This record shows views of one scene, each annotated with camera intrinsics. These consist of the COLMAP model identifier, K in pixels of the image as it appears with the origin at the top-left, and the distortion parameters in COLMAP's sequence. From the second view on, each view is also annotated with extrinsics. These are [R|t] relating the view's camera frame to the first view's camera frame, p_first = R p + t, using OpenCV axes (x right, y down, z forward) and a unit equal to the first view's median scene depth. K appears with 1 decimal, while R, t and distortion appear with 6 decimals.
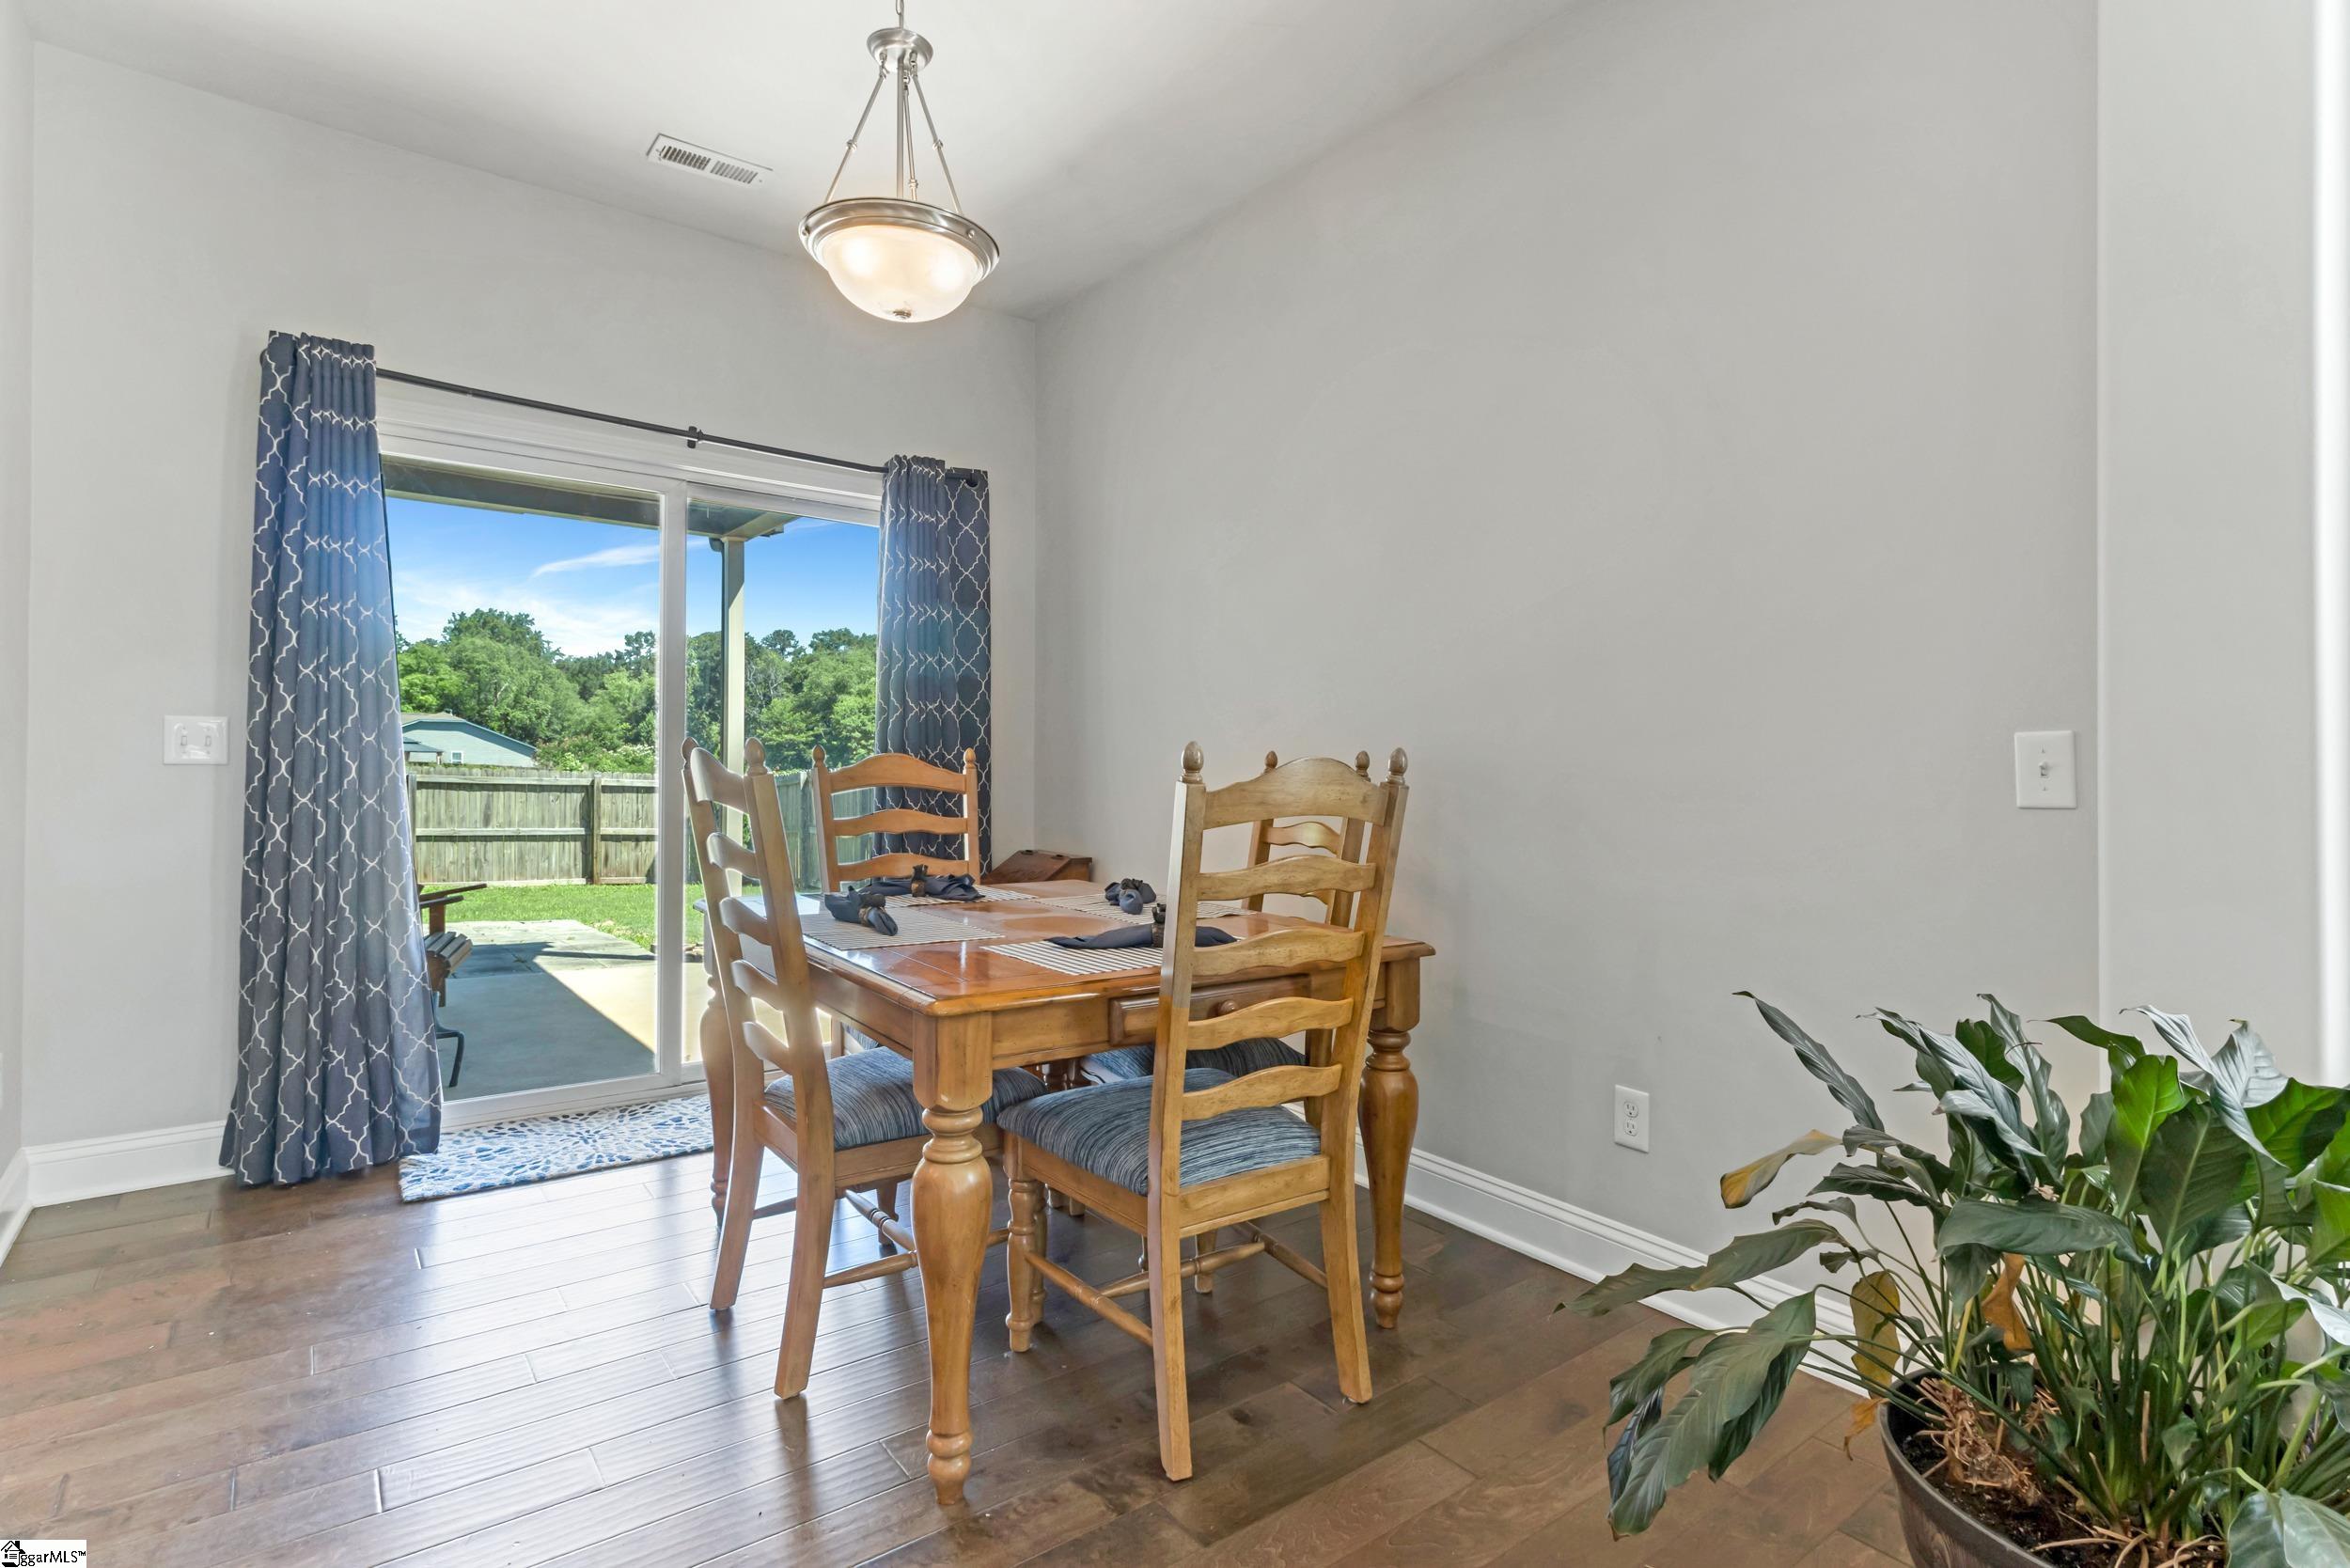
lens RADIAL K [[1158.3, 0, 1180.4], [0, 1158.3, 772.0], [0, 0, 1]] dist [0.002576, 0.000369]
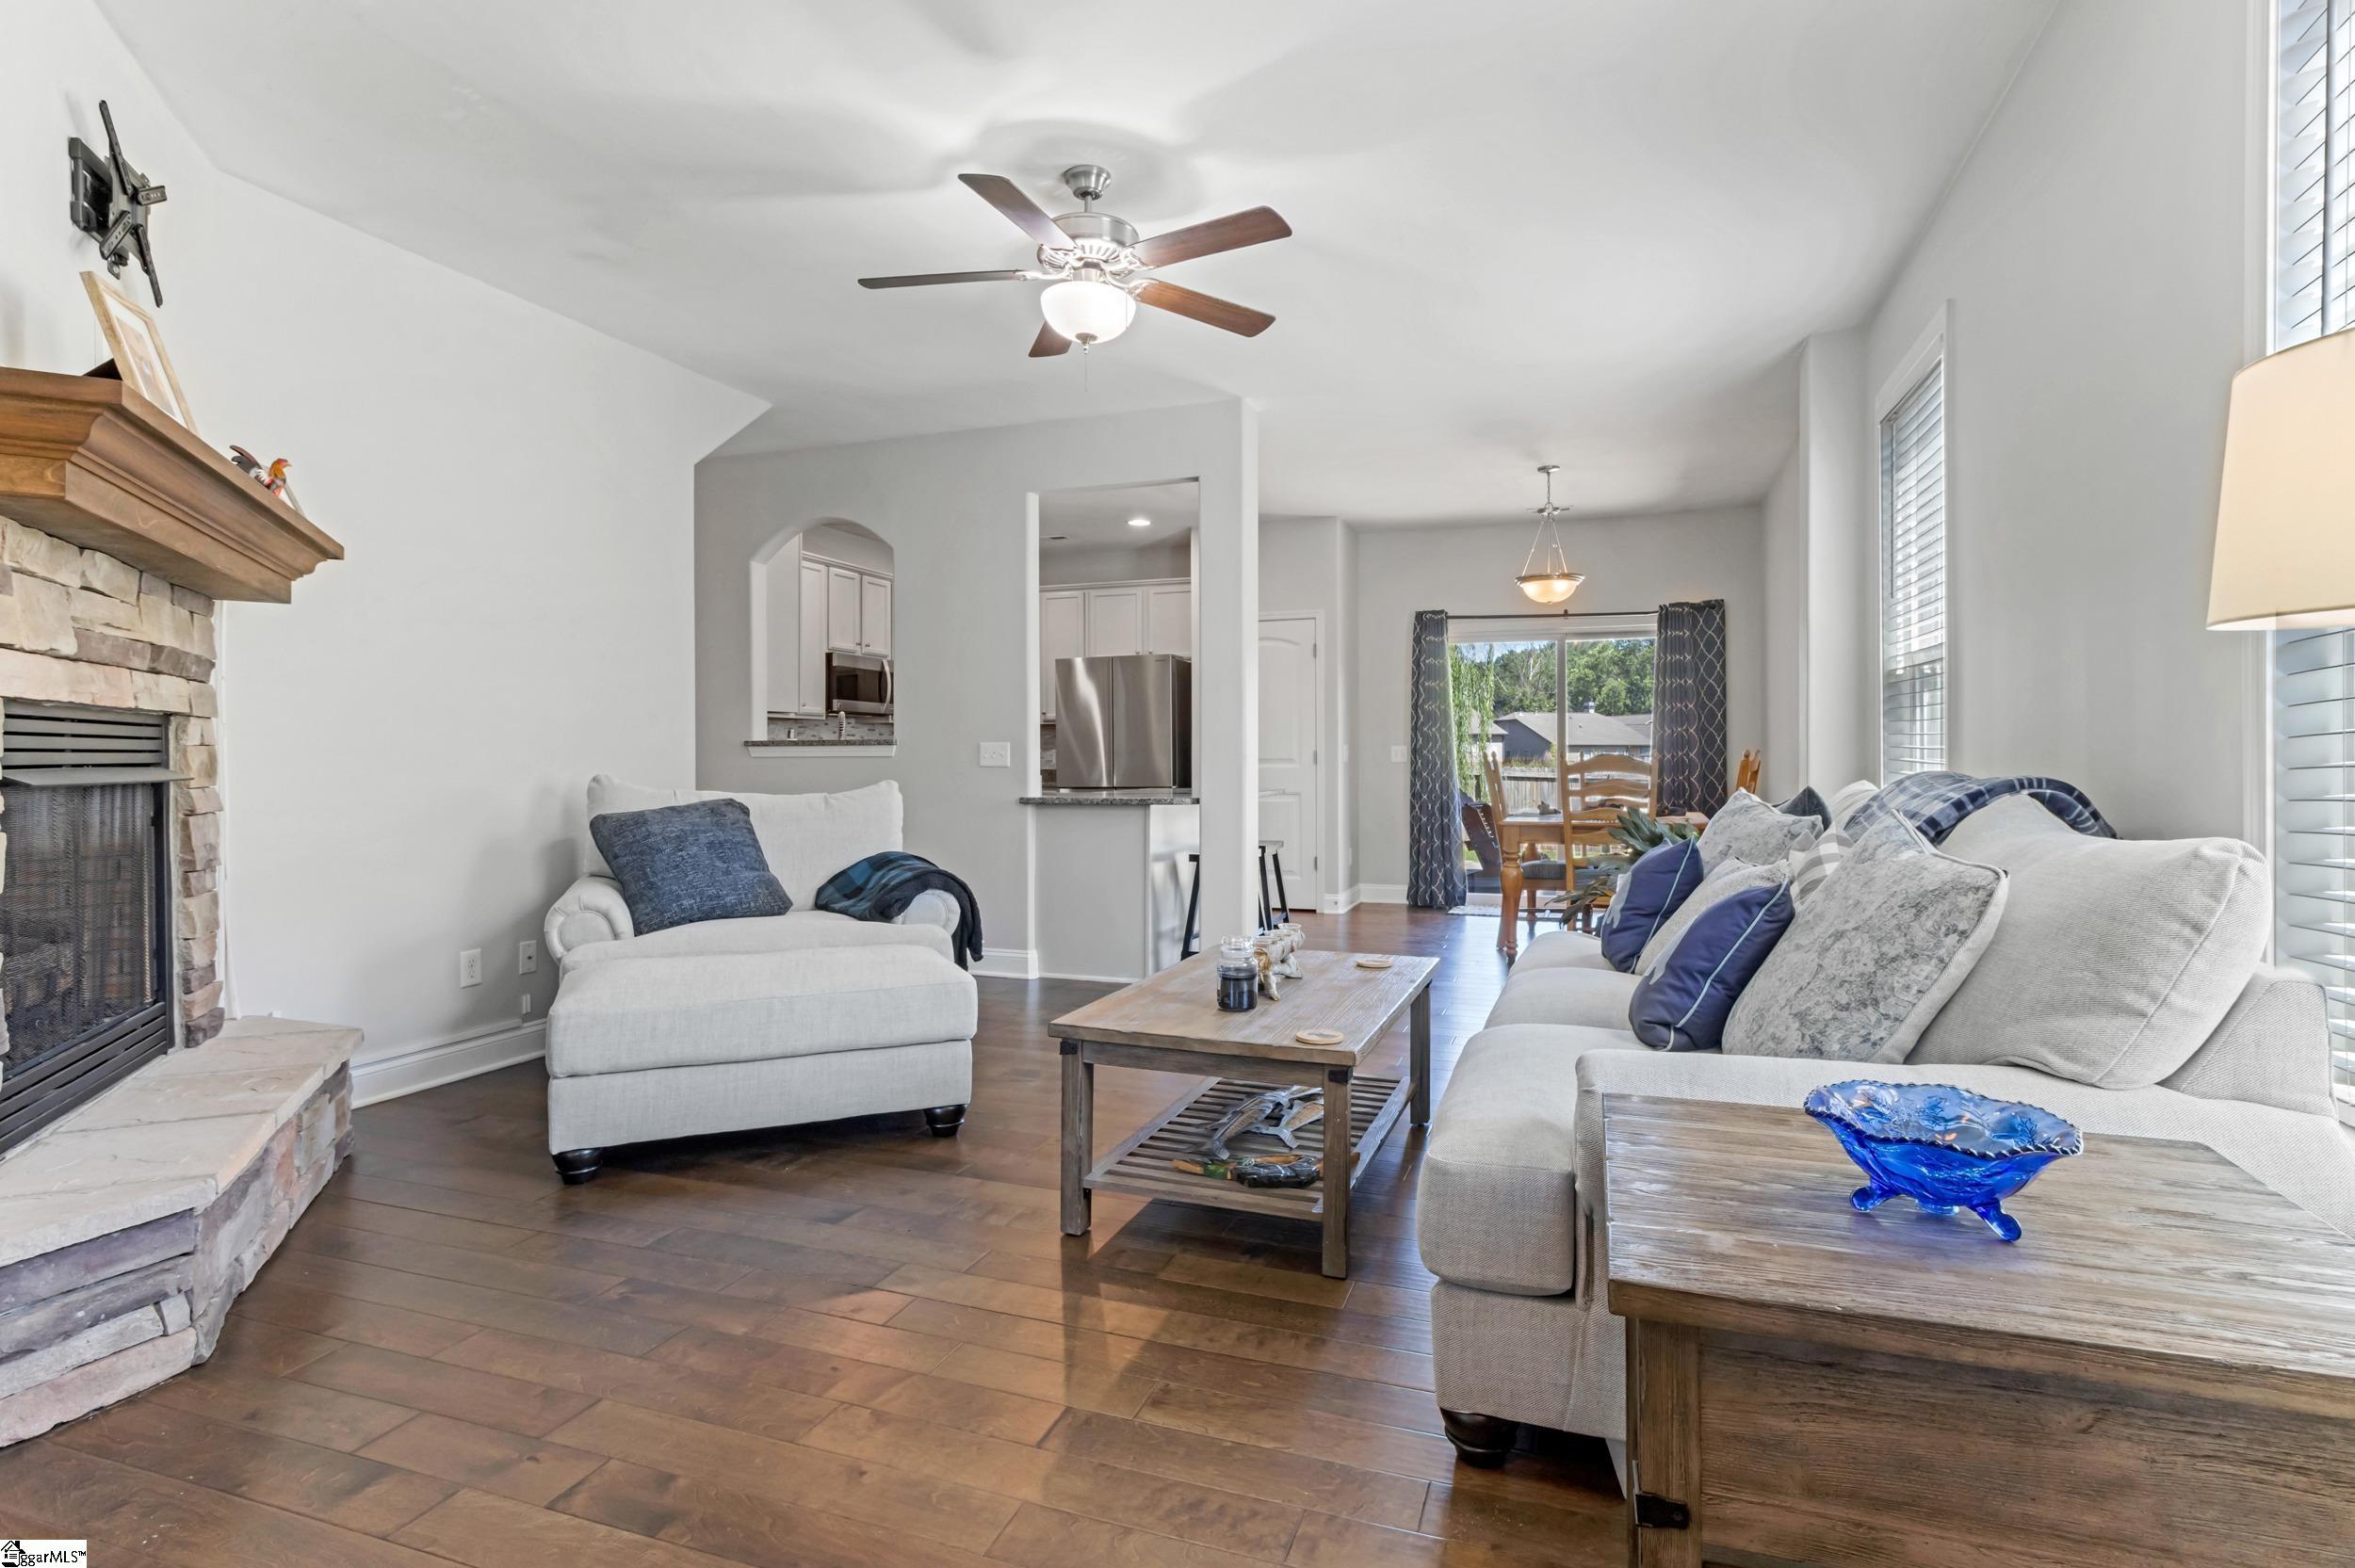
lens RADIAL K [[1160.6, 0, 1182.9], [0, 1160.6, 771.9], [0, 0, 1]] dist [0.002576, 0.000369]
pose [[0.534025, -0.002684, -0.845464, 1.337416], [0.007980, 0.999966, 0.001866, 0.008243], [0.845431, -0.007743, 0.534029, -1.025913]]
